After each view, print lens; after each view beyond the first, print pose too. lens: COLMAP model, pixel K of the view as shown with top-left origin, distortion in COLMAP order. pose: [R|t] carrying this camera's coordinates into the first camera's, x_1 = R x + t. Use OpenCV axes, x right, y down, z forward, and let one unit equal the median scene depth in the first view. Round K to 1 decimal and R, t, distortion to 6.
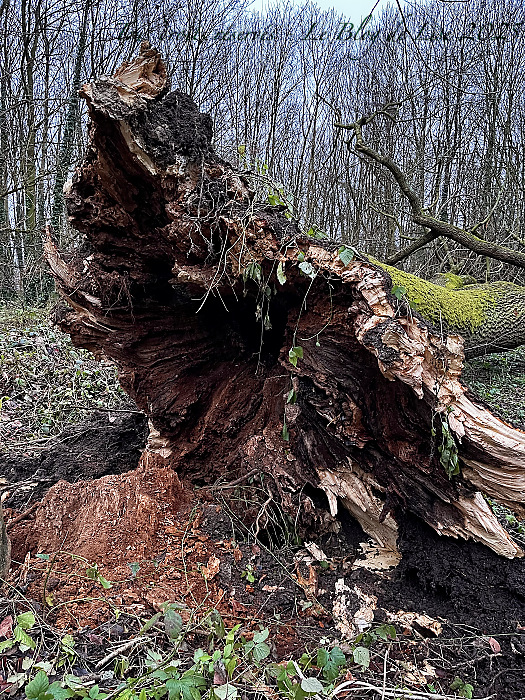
lens RADIAL K [[534.9, 0, 261.6], [0, 534.9, 350.2], [0, 0, 1]] dist [0.038944, 0.001156]
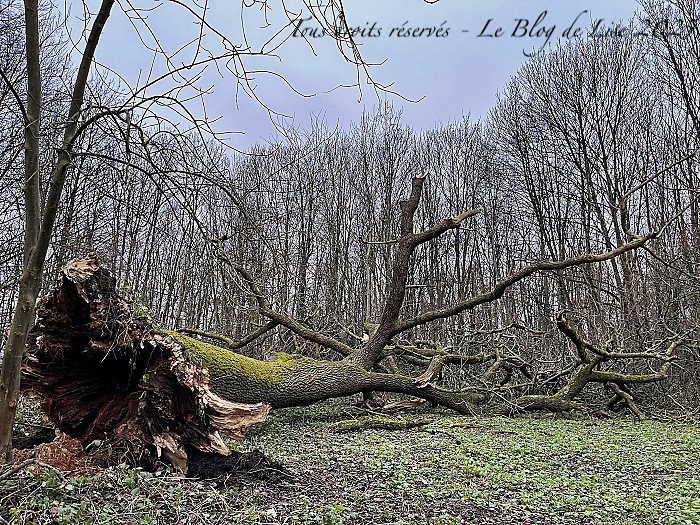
lens RADIAL K [[534.9, 0, 349.0], [0, 534.9, 263.9], [0, 0, 1]] dist [0.038944, 0.001156]
pose [[0.927865, 0.078441, 0.364573, -0.012903], [0.036437, 0.953879, -0.297972, 0.263691], [-0.371132, 0.289761, 0.882213, -1.590249]]
